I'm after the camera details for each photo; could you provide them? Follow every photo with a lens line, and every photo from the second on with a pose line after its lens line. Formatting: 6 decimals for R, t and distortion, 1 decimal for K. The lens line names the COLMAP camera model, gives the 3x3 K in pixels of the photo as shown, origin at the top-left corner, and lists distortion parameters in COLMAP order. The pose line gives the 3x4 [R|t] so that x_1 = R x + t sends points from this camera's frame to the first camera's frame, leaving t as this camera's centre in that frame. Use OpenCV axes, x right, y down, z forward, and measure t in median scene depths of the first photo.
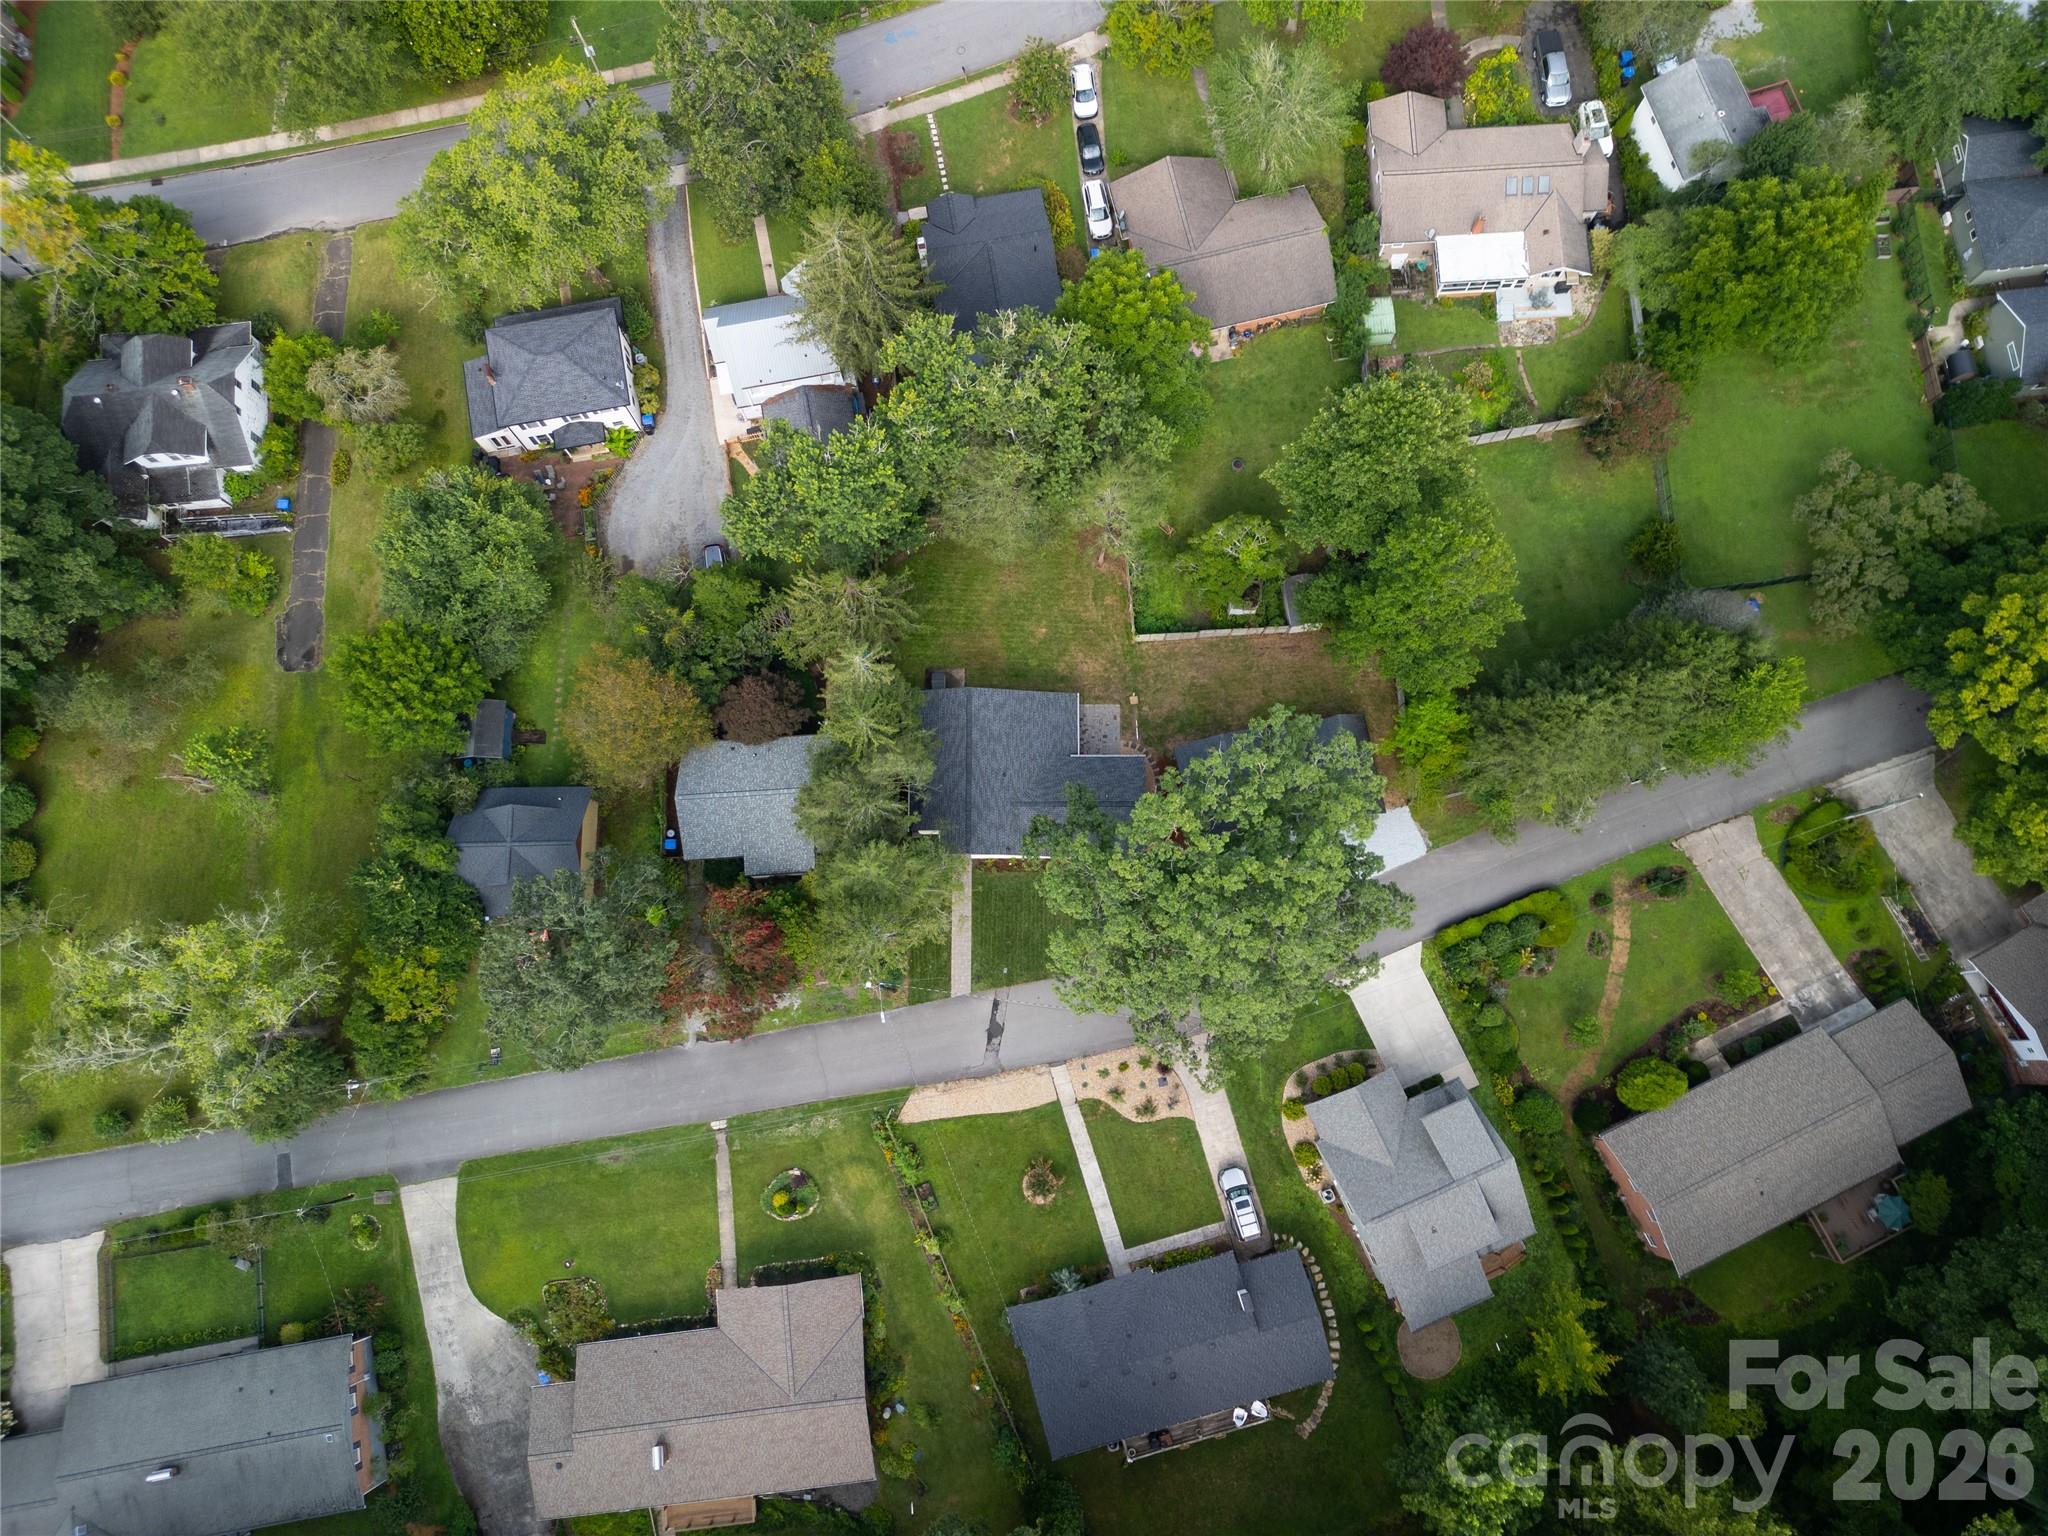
lens RADIAL K [[1427.5, 0, 1010.9], [0, 1427.5, 778.4], [0, 0, 1]] dist [0.099845, -0.103408]
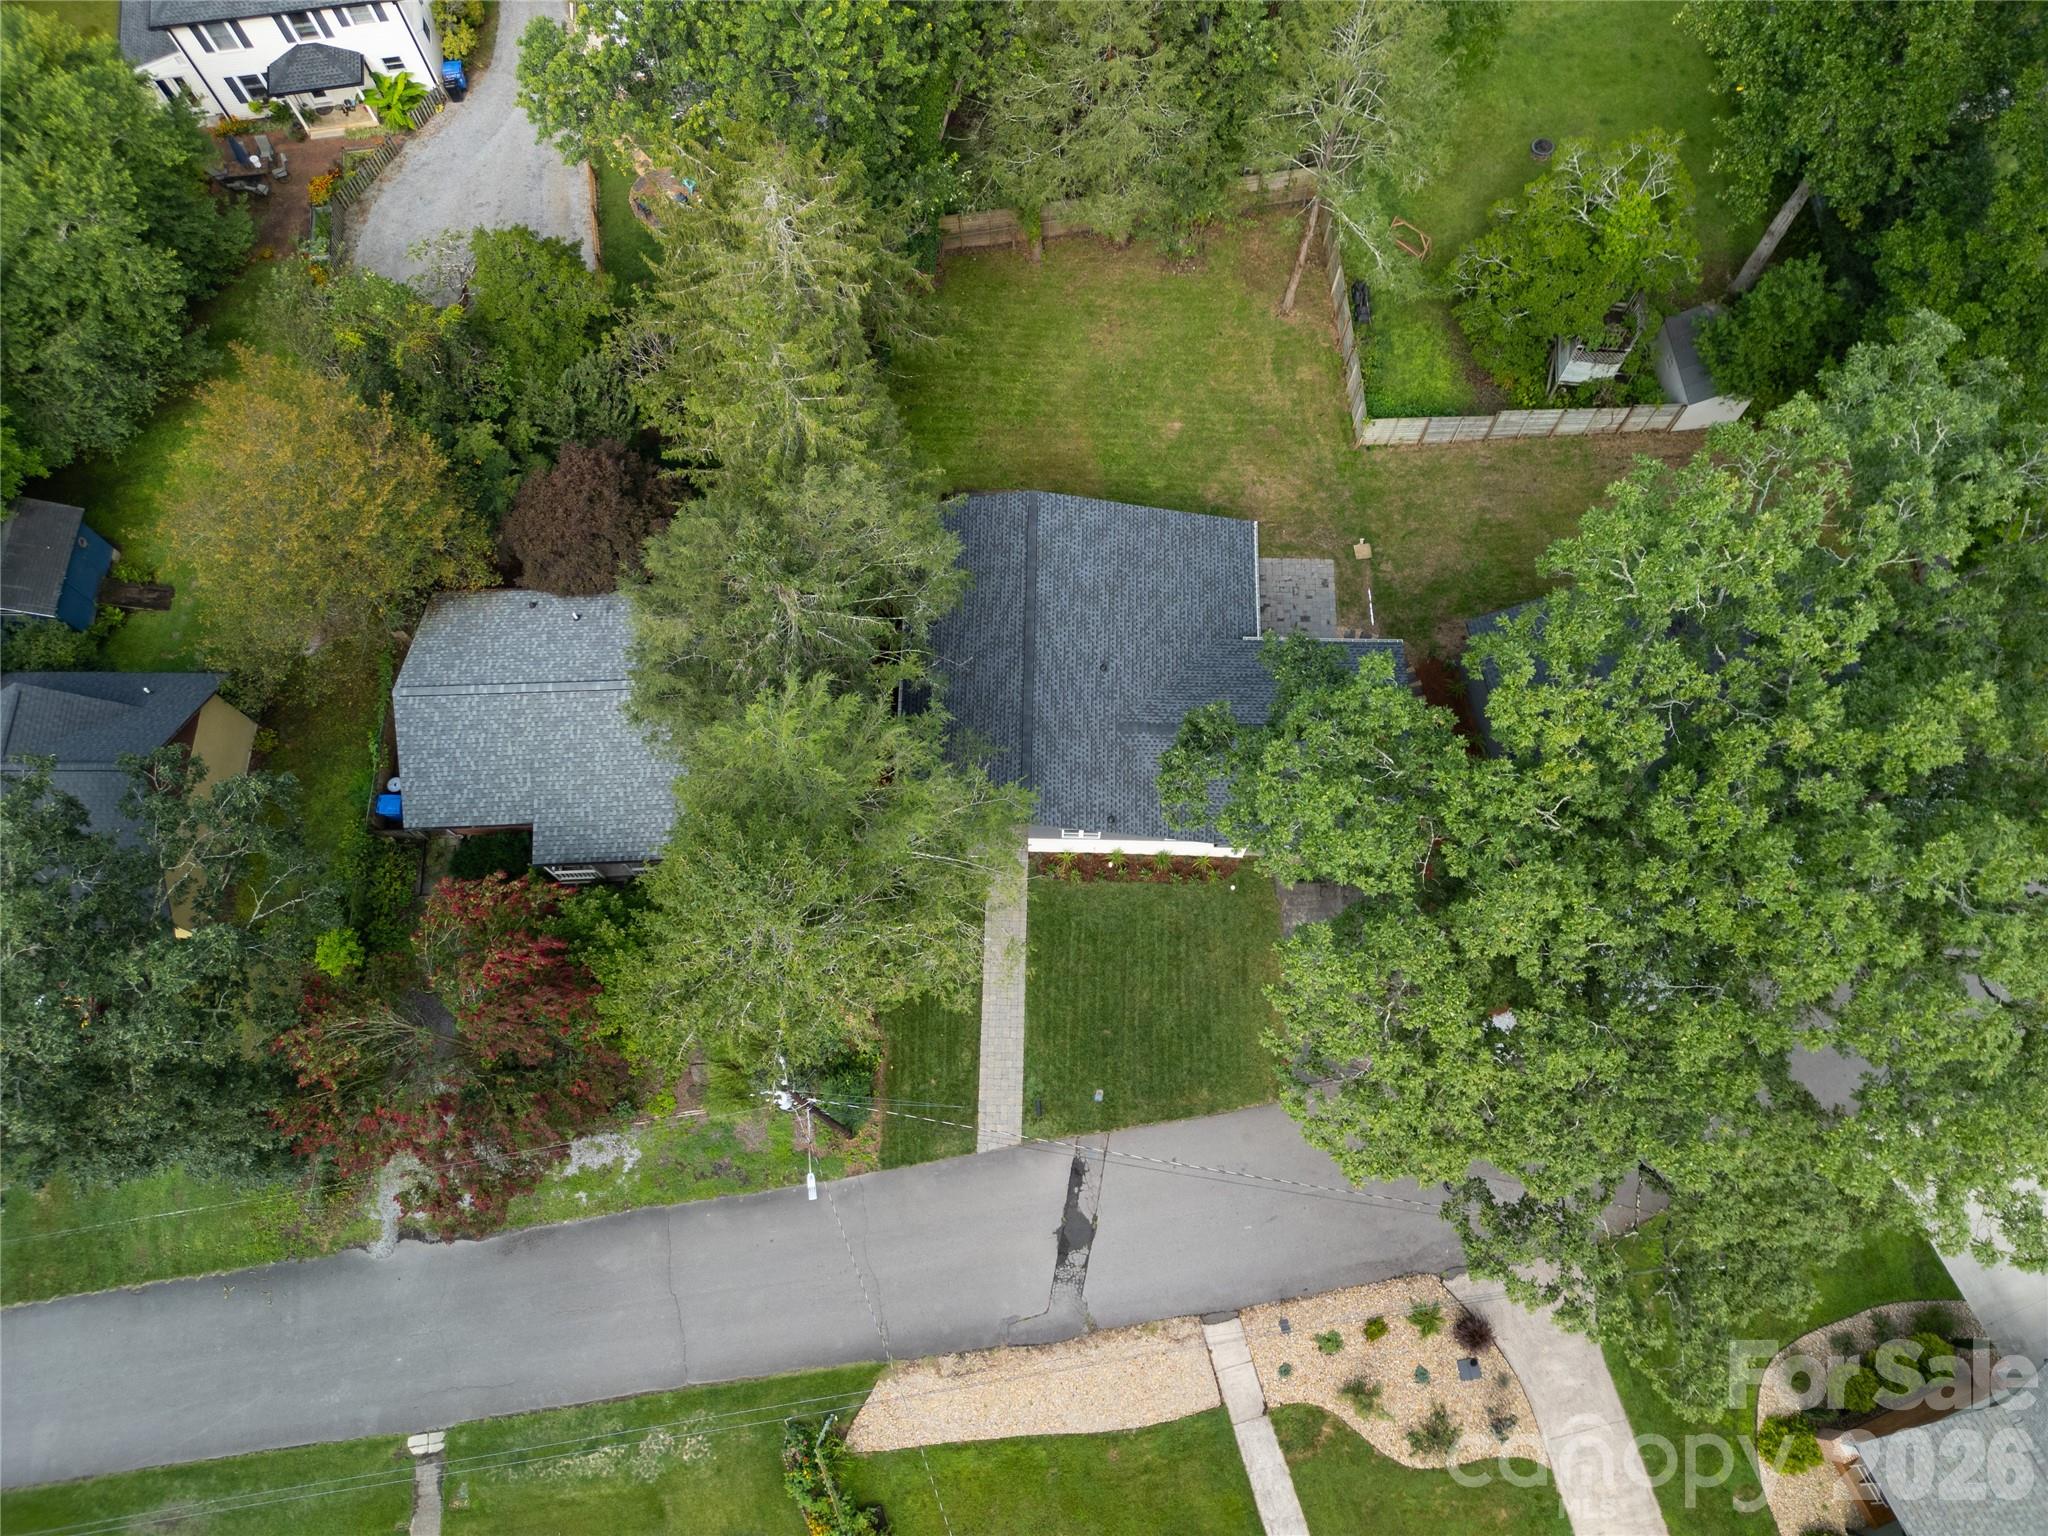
lens RADIAL K [[1451.7, 0, 1015.0], [0, 1451.7, 774.6], [0, 0, 1]] dist [0.080813, -0.096260]
pose [[0.999659, 0.025825, -0.003754, -0.031793], [-0.026097, 0.989047, -0.145278, 0.103366], [-0.000039, 0.145326, 0.989384, 0.538191]]
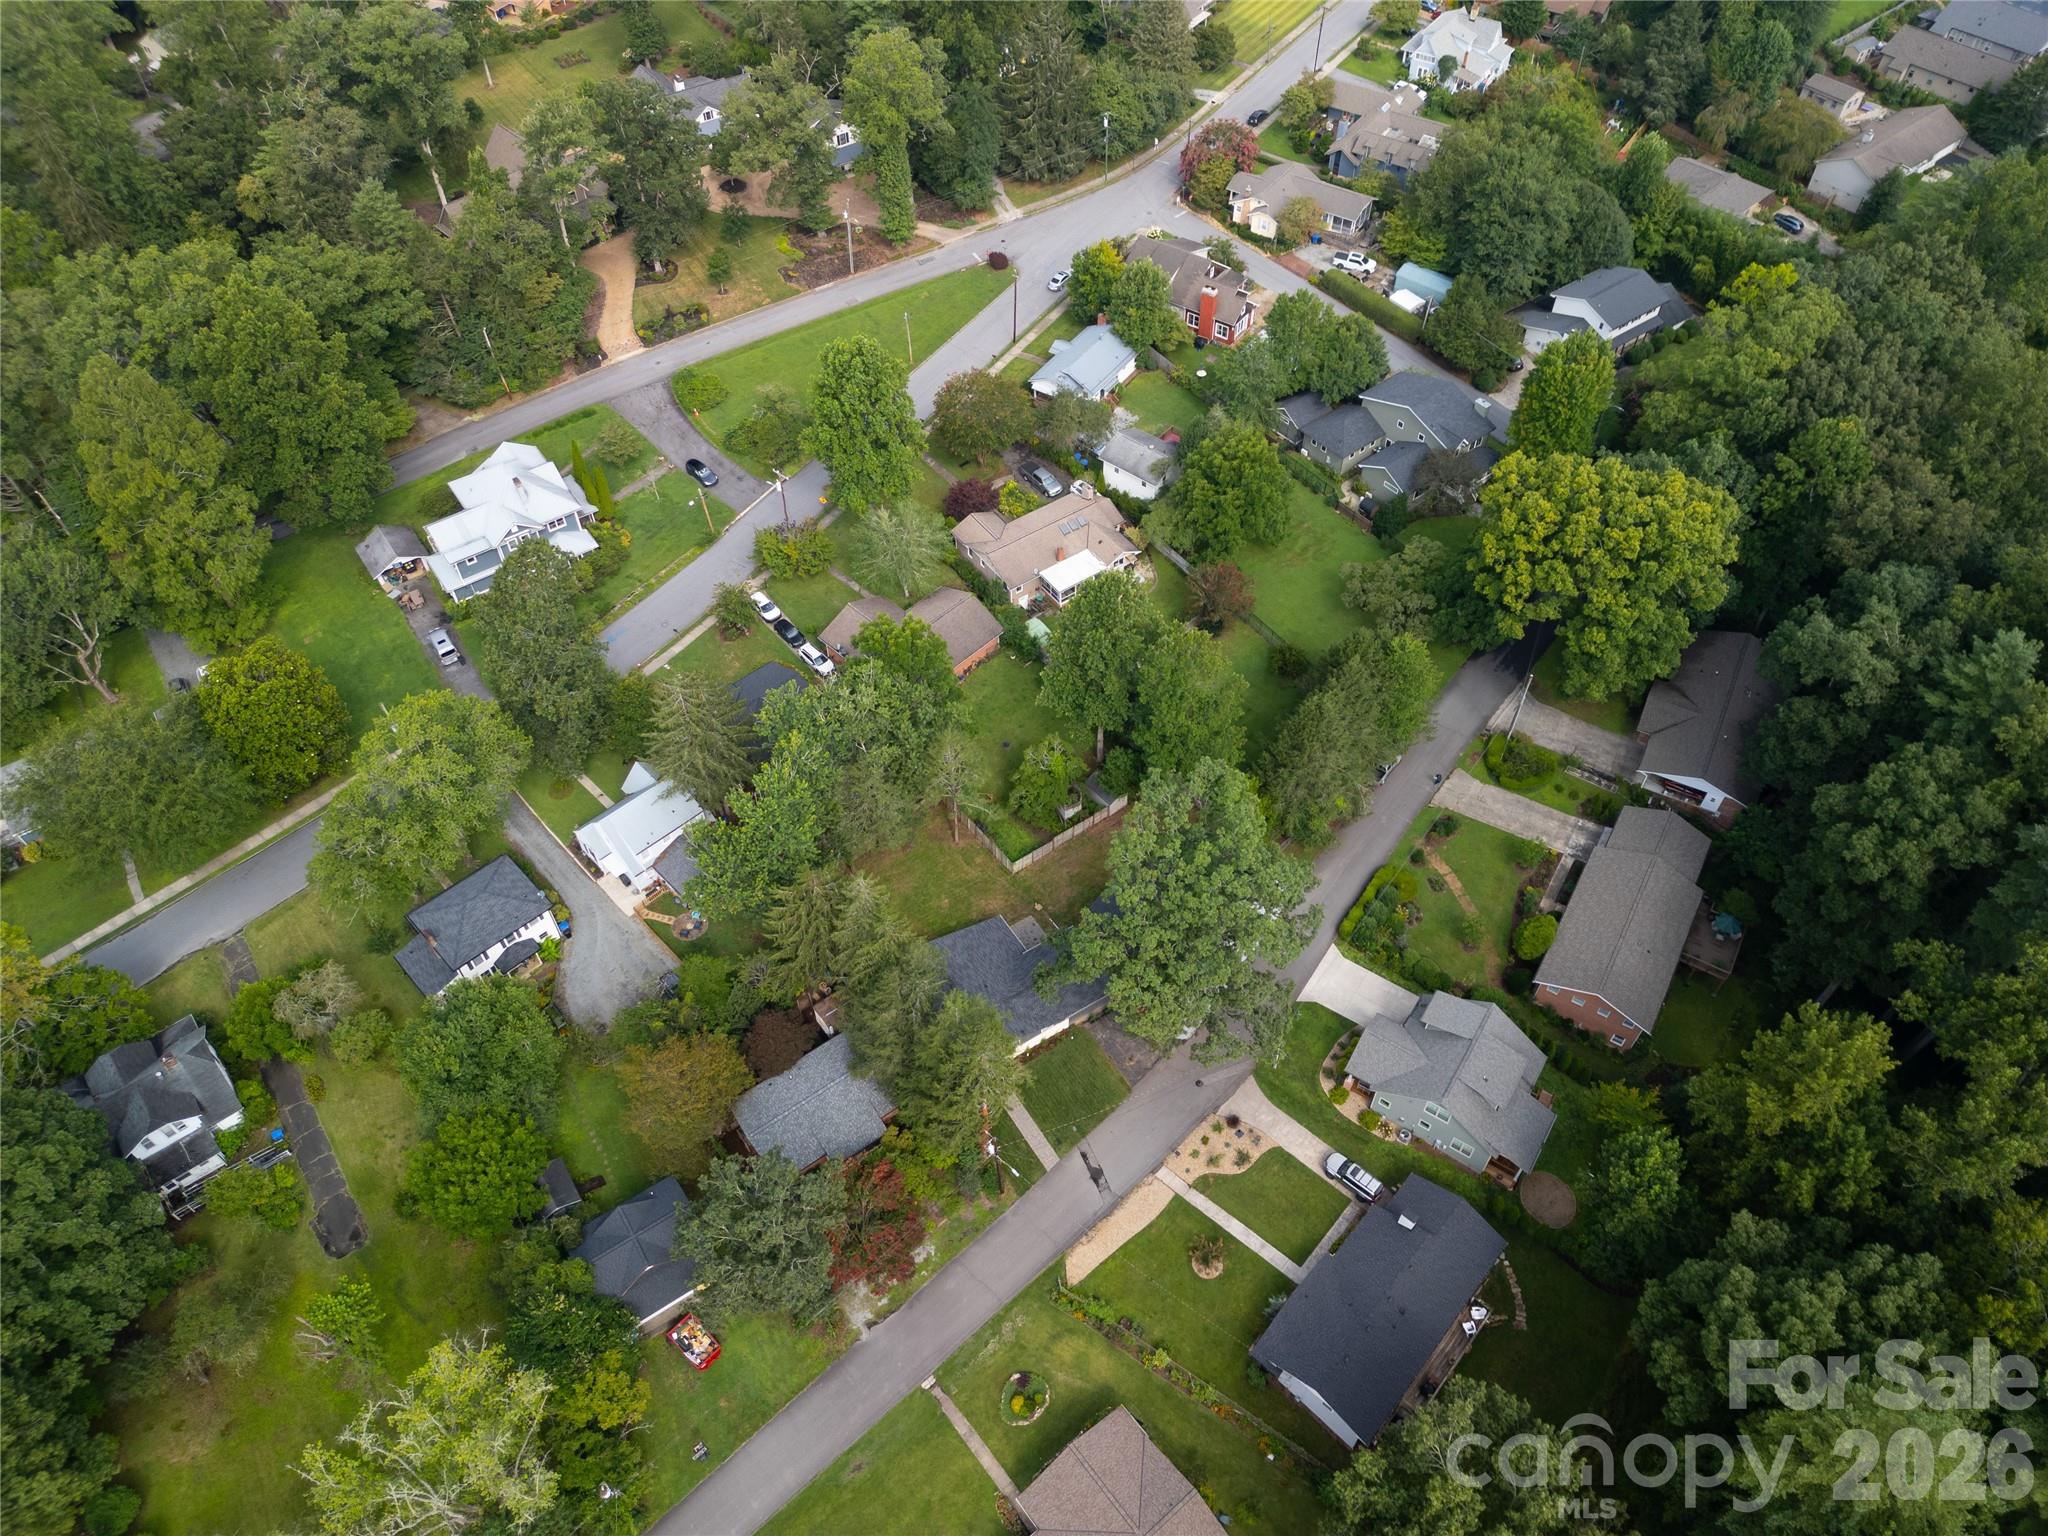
lens RADIAL K [[1427.5, 0, 1010.9], [0, 1427.5, 778.4], [0, 0, 1]] dist [0.099845, -0.103408]
pose [[0.843828, -0.411649, 0.344239, -0.333470], [0.526066, 0.761162, -0.379323, 0.336322], [-0.105874, 0.501176, 0.858844, -0.130824]]
